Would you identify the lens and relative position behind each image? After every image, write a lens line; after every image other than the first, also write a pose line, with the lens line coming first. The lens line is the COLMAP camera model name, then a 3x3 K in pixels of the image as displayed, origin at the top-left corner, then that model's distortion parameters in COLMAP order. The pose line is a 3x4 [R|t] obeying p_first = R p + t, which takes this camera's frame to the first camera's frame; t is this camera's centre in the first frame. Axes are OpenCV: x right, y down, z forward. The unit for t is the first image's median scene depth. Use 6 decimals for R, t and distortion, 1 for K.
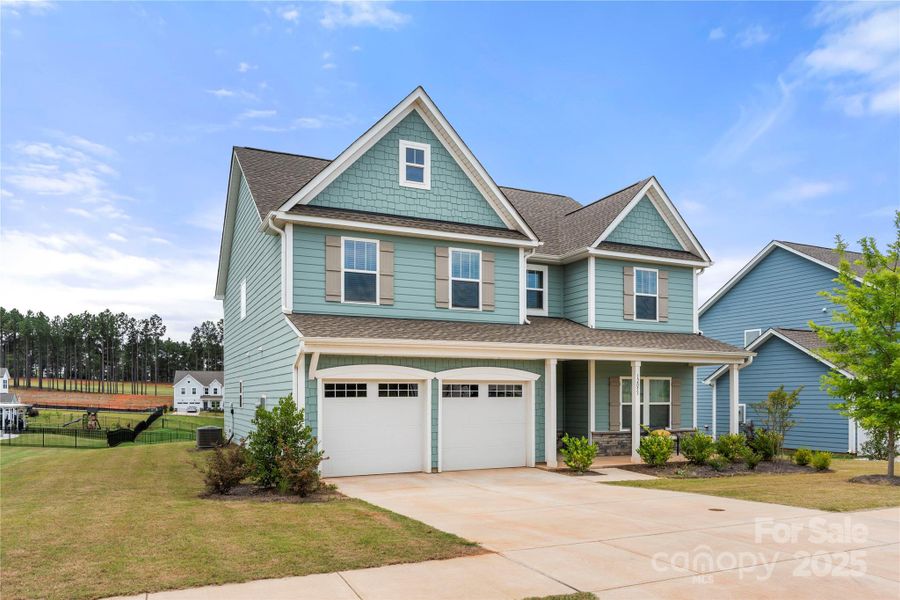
lens RADIAL K [[652.4, 0, 469.2], [0, 652.4, 302.1], [0, 0, 1]] dist [-0.003950, -0.003655]
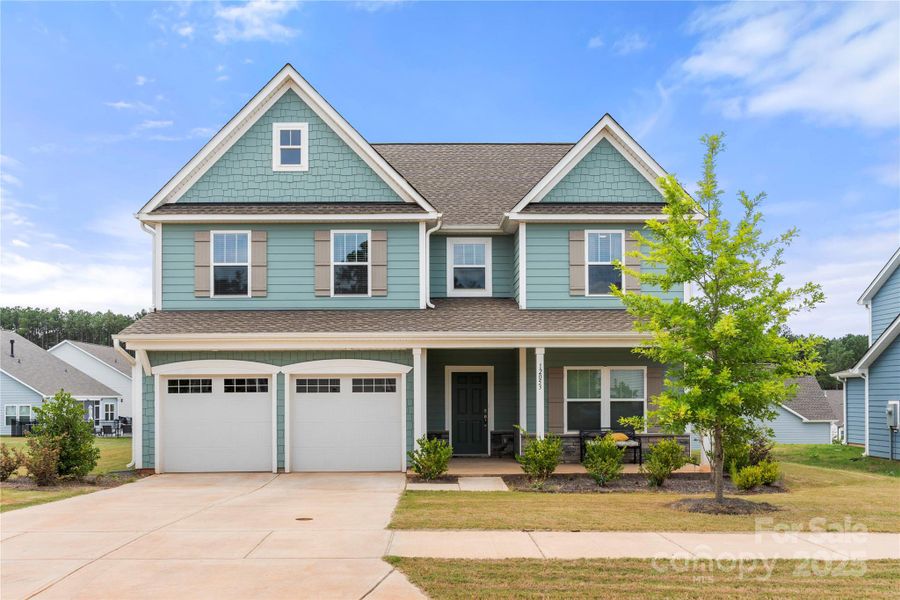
lens RADIAL K [[652.4, 0, 469.2], [0, 652.4, 302.1], [0, 0, 1]] dist [-0.003950, -0.003655]
pose [[0.908132, -0.059847, -0.414384, 0.523261], [0.063222, 0.997984, -0.005581, 0.035029], [0.413883, -0.021130, 0.910085, 0.241367]]
